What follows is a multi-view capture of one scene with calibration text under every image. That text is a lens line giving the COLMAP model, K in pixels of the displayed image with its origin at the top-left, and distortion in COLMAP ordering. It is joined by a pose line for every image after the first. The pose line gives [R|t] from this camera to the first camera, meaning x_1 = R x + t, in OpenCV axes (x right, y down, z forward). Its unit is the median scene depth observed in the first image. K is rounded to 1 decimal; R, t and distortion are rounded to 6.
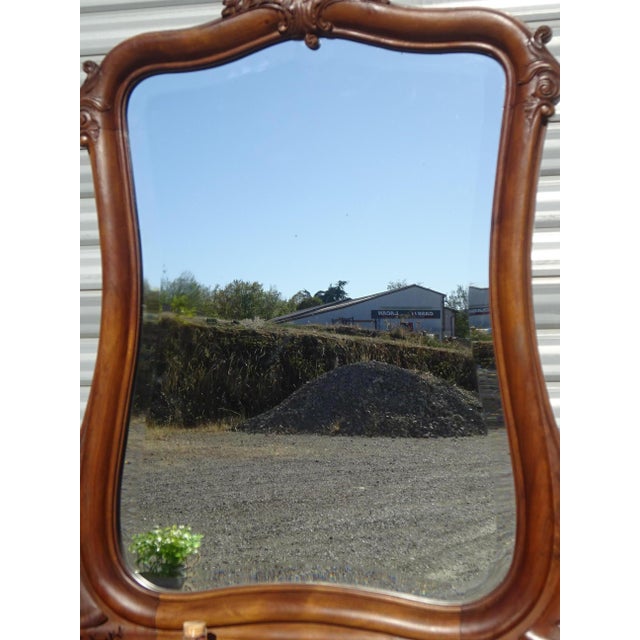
lens RADIAL K [[1085.8, 0, 320.0], [0, 1085.8, 320.0], [0, 0, 1]] dist [0.009496, 0.082873]
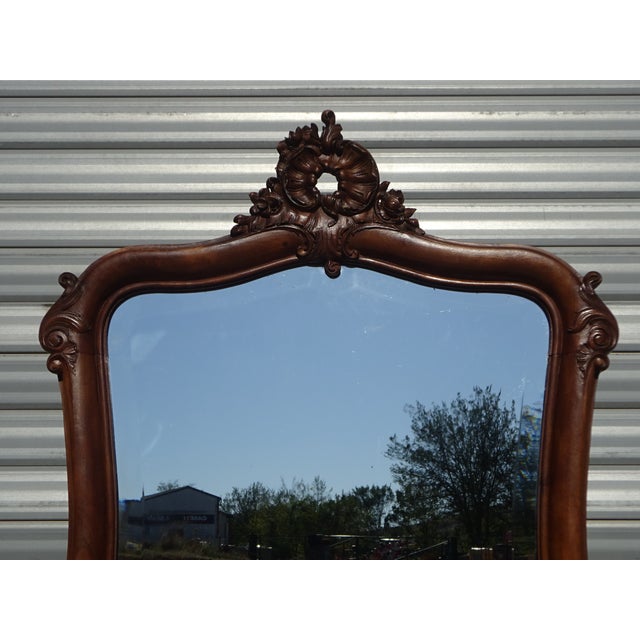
lens RADIAL K [[1155.9, 0, 320.0], [0, 1155.9, 320.0], [0, 0, 1]] dist [0.014499, 0.054891]
pose [[0.979180, 0.056018, 0.195111, -0.197836], [-0.021250, 0.984175, -0.175921, -0.047704], [-0.201878, 0.168113, 0.964875, 0.094706]]
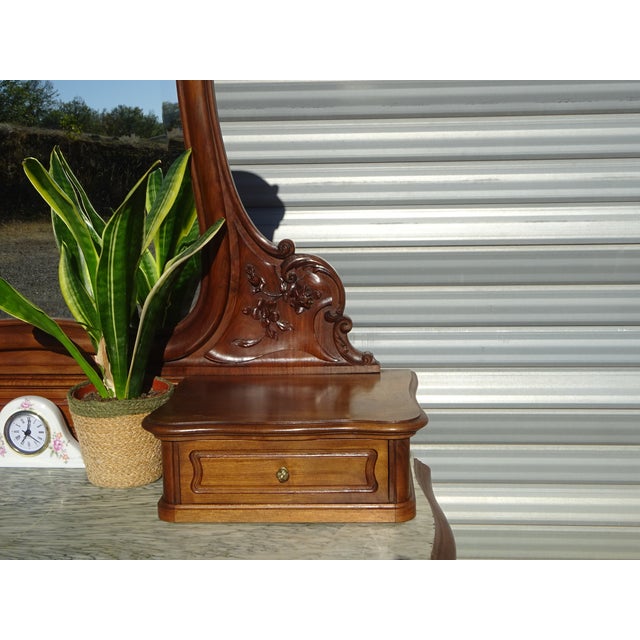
lens RADIAL K [[829.4, 0, 320.0], [0, 829.4, 320.0], [0, 0, 1]] dist [0.022430, 0.066230]
pose [[0.988577, -0.028498, 0.147998, 0.158617], [-0.003654, 0.977140, 0.212565, 0.045455], [-0.150672, -0.210677, 0.965874, 0.059844]]
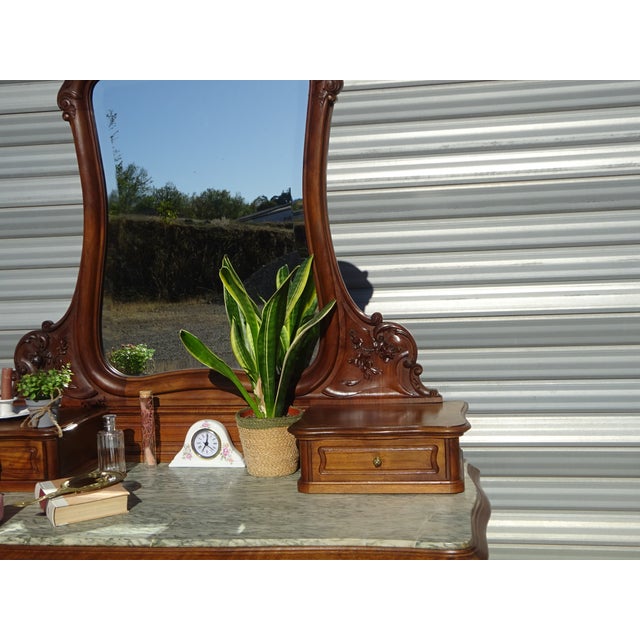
lens RADIAL K [[829.4, 0, 320.0], [0, 829.4, 320.0], [0, 0, 1]] dist [0.022430, 0.066230]
pose [[0.998247, -0.032143, 0.049701, 0.102913], [0.025820, 0.992071, 0.123001, -0.001208], [-0.053260, -0.121503, 0.991161, -0.348928]]
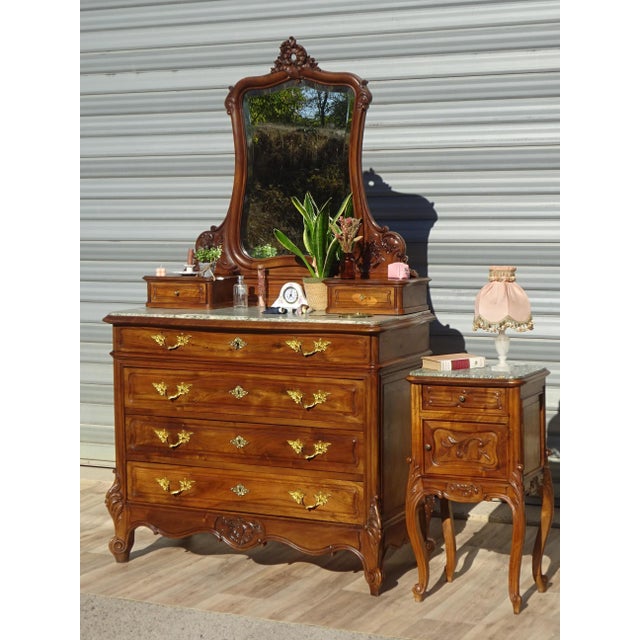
lens RADIAL K [[1318.0, 0, 320.0], [0, 1318.0, 320.0], [0, 0, 1]] dist [-0.023965, -0.173390]
pose [[0.974762, 0.024309, -0.221920, 0.887673], [0.005396, 0.991198, 0.132278, -0.077857], [0.223182, -0.130136, 0.966051, -2.655602]]
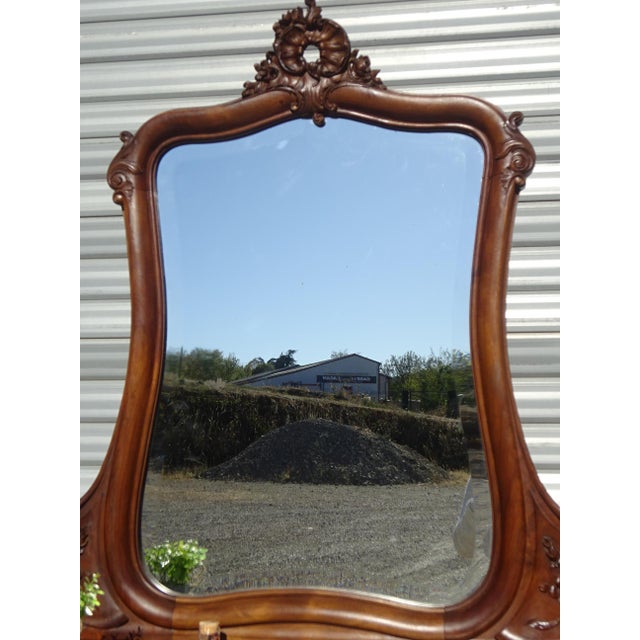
lens RADIAL K [[934.9, 0, 320.0], [0, 934.9, 320.0], [0, 0, 1]] dist [0.002287, 0.032678]
pose [[0.998550, 0.019862, 0.050030, -0.051900], [-0.016407, 0.997512, -0.068563, 0.028818], [-0.051267, 0.067642, 0.996392, 0.006886]]
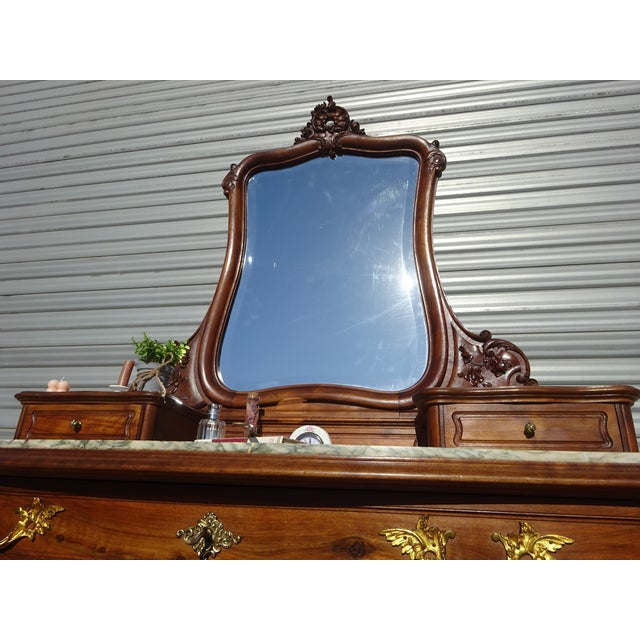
lens RADIAL K [[466.0, 0, 320.0], [0, 466.0, 320.0], [0, 0, 1]] dist [-0.003554, 0.003493]
pose [[0.998229, 0.056585, -0.018363, 0.003860], [-0.059460, 0.939263, -0.338007, 0.394620], [-0.001878, 0.338501, 0.940964, 0.200120]]
